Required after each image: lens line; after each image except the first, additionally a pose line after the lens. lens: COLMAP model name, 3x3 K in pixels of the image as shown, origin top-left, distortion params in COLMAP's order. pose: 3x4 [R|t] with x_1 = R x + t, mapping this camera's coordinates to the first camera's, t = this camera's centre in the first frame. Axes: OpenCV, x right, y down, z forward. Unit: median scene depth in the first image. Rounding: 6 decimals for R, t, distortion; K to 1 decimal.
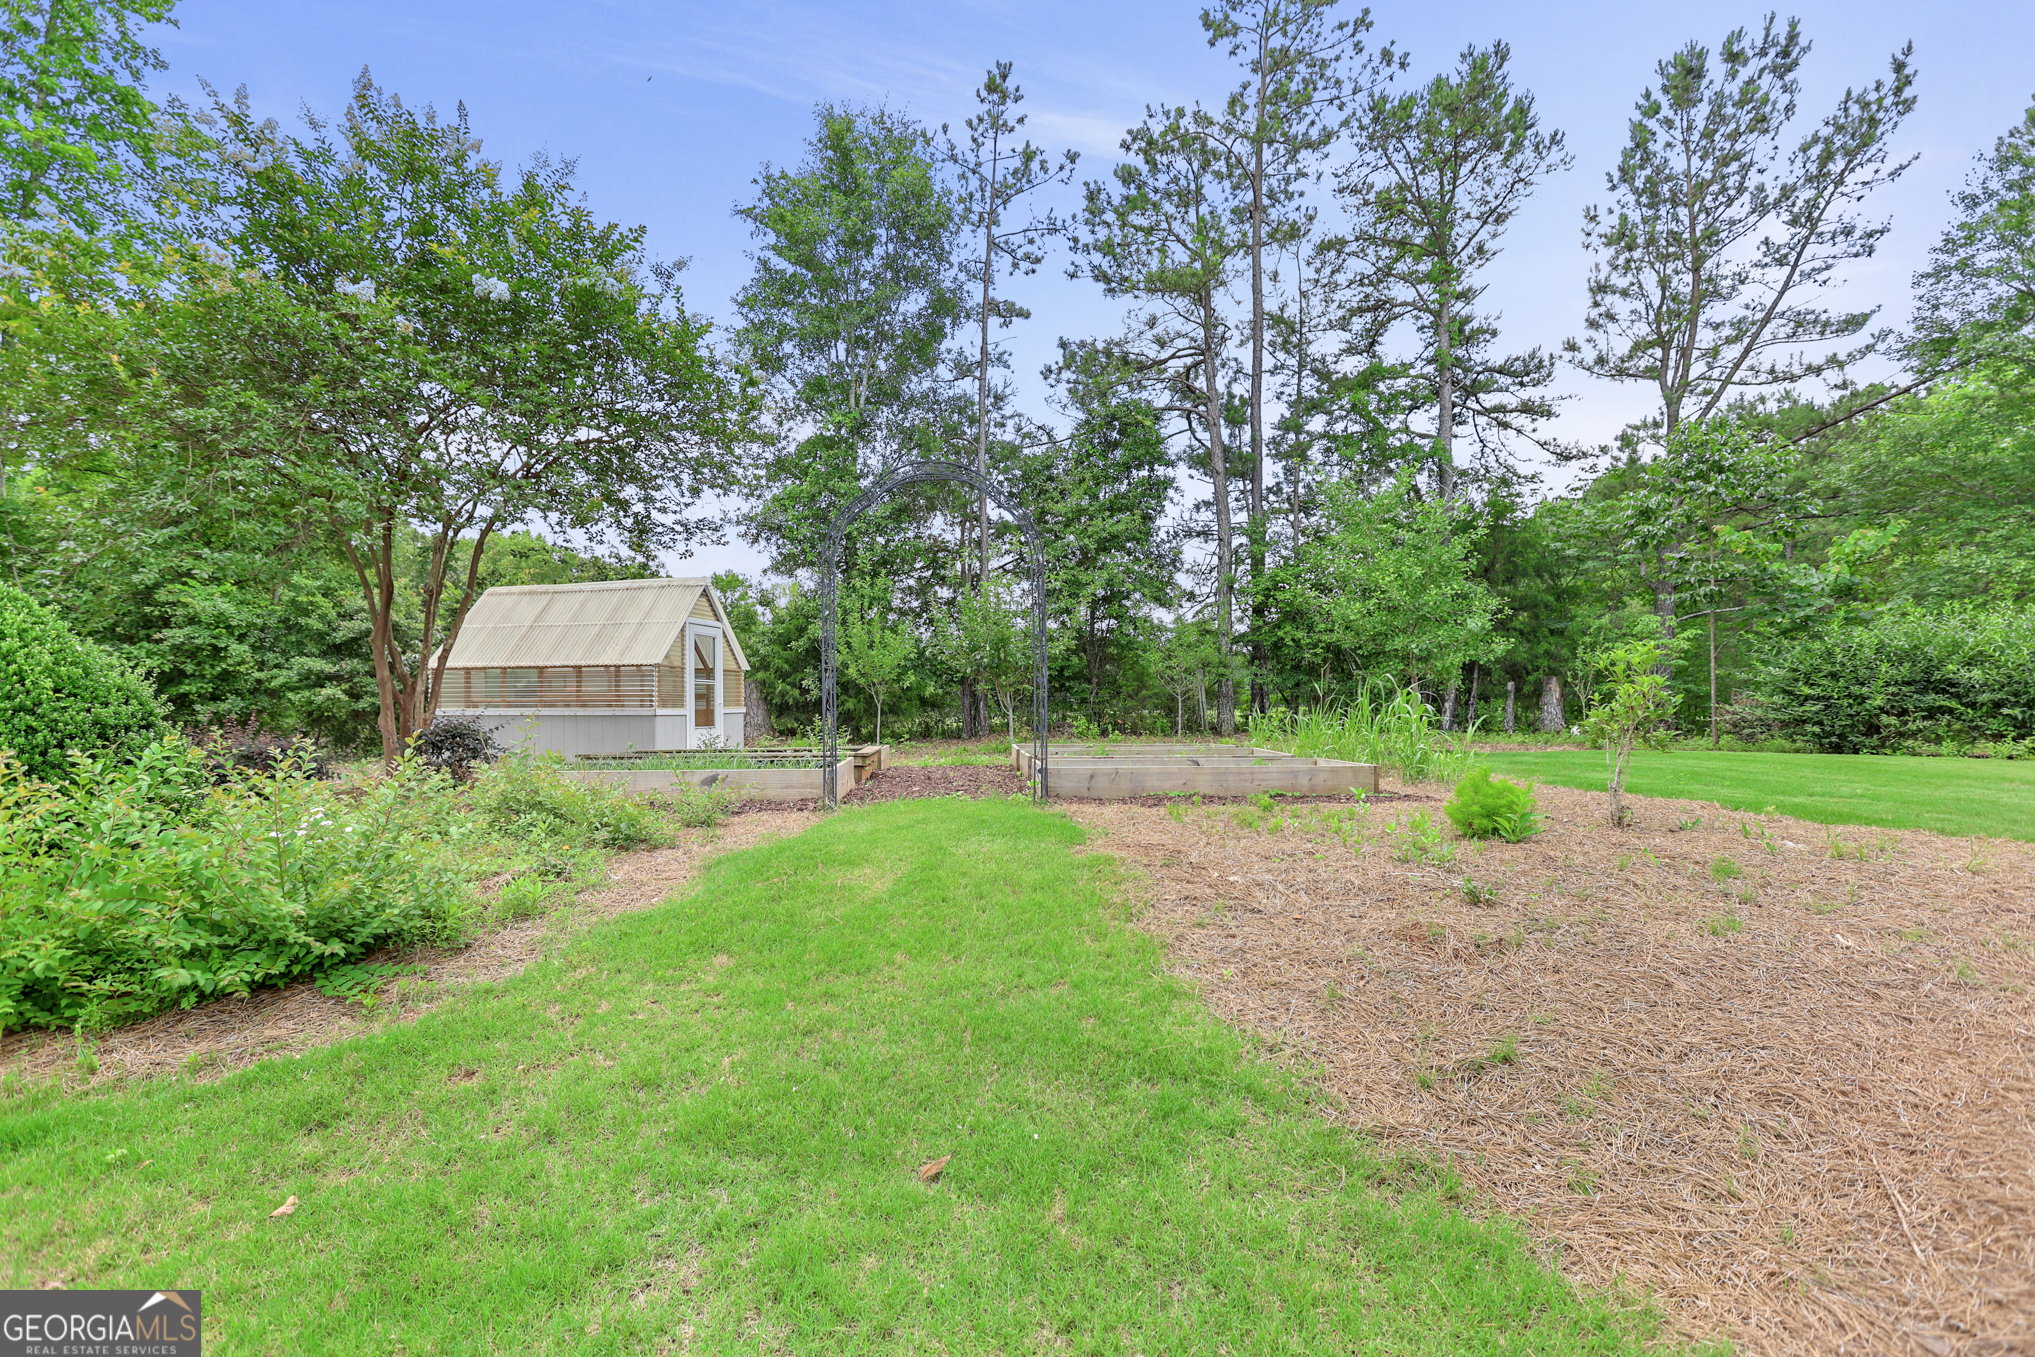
lens RADIAL K [[935.9, 0, 1006.4], [0, 935.9, 697.5], [0, 0, 1]] dist [-0.006759, 0.005601]
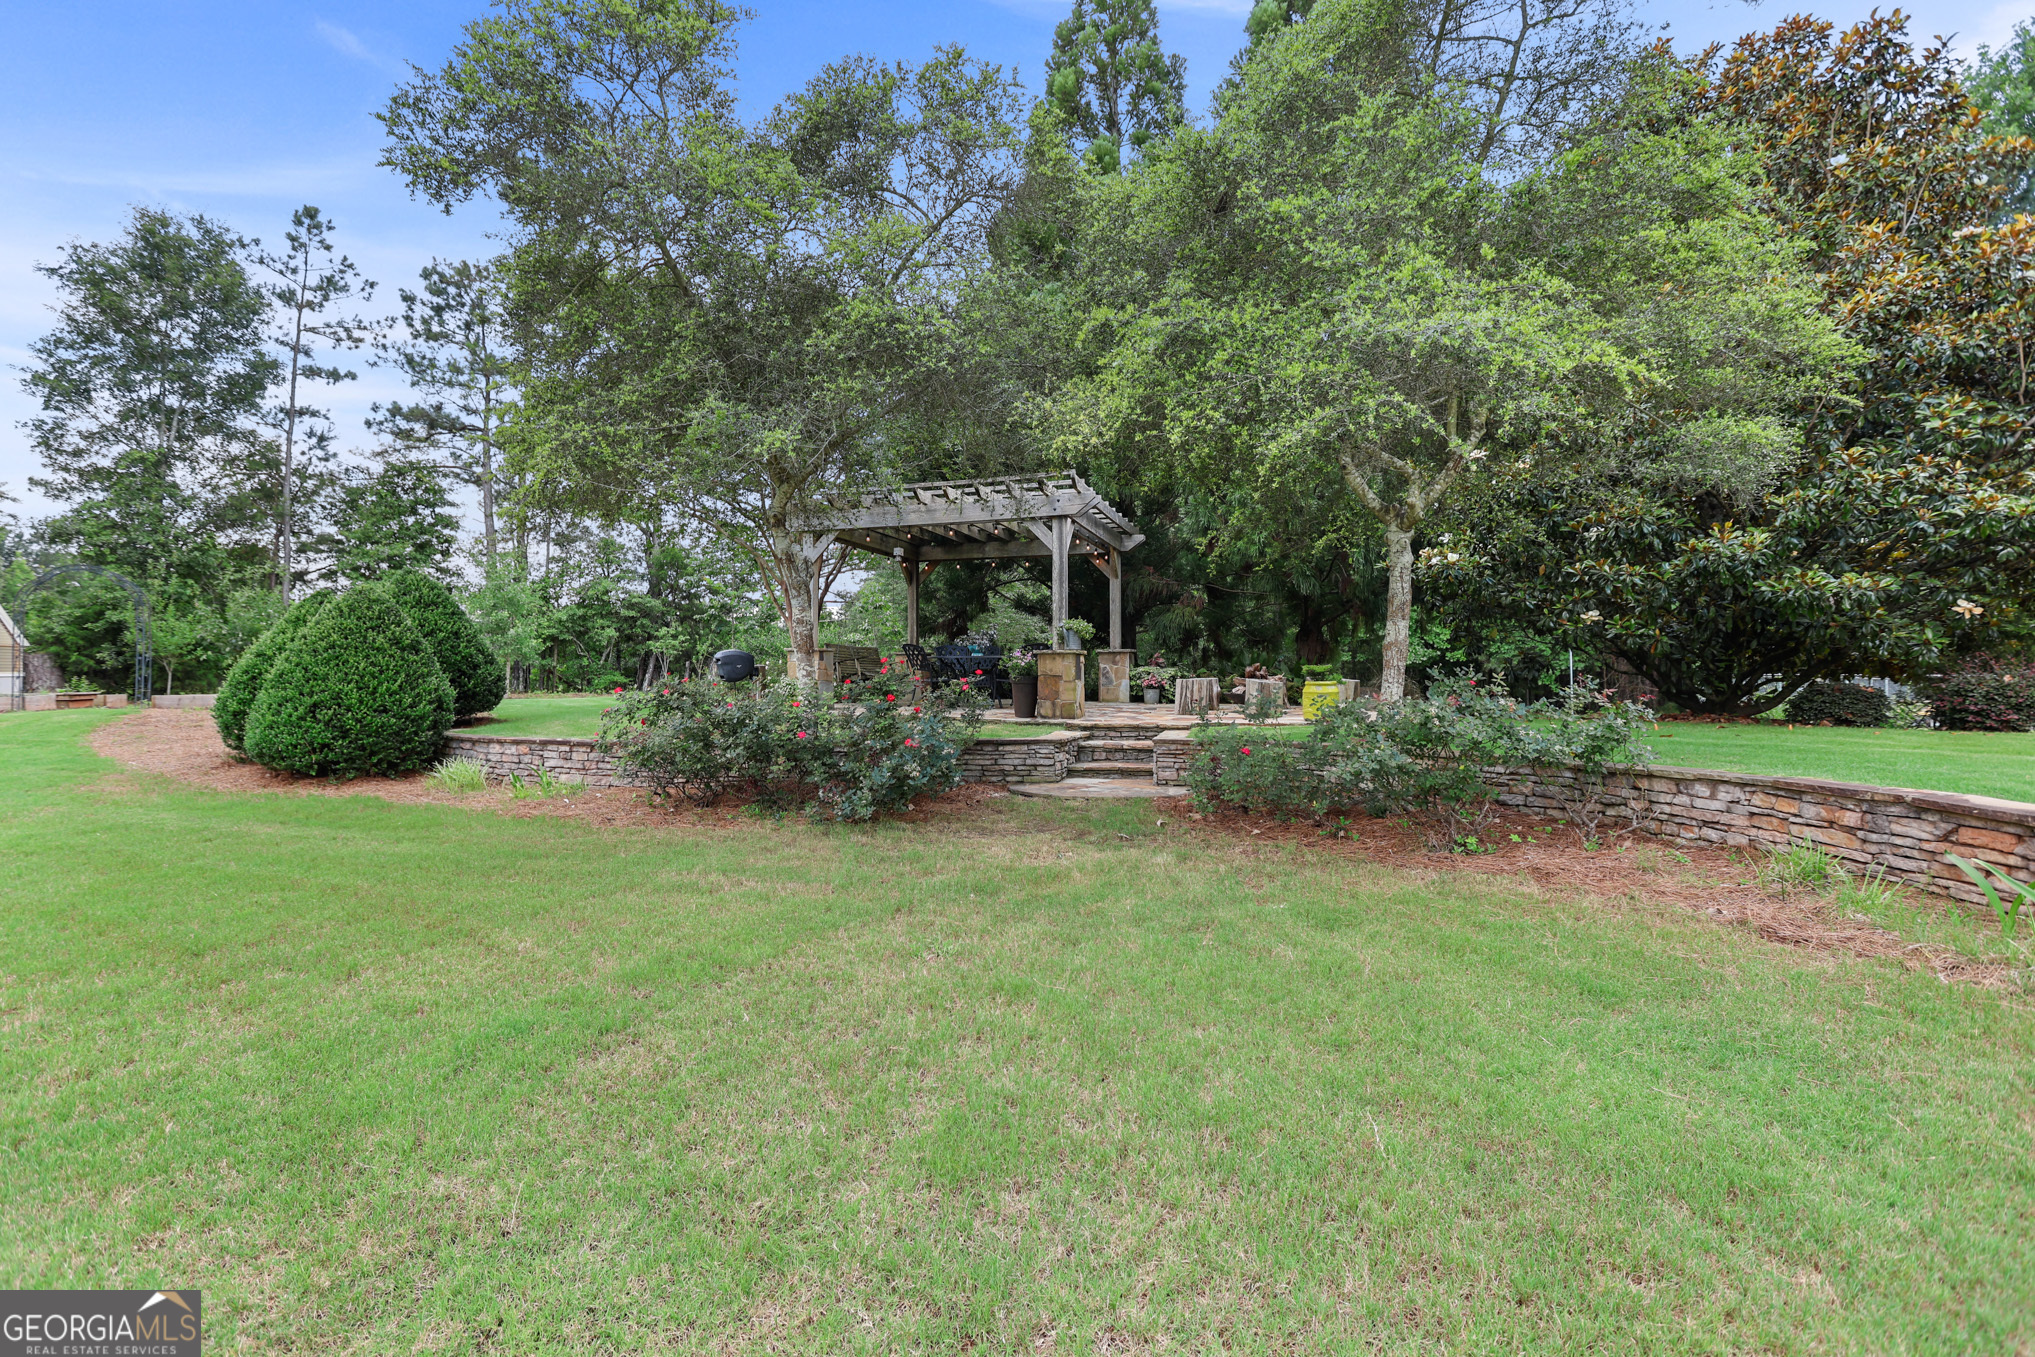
lens RADIAL K [[935.9, 0, 1024.5], [0, 935.9, 667.0], [0, 0, 1]] dist [-0.006759, 0.005601]
pose [[0.883794, 0.010060, 0.467769, 0.281358], [-0.006860, 0.999940, -0.008542, 0.003174], [-0.467827, 0.004341, 0.883810, -0.684553]]
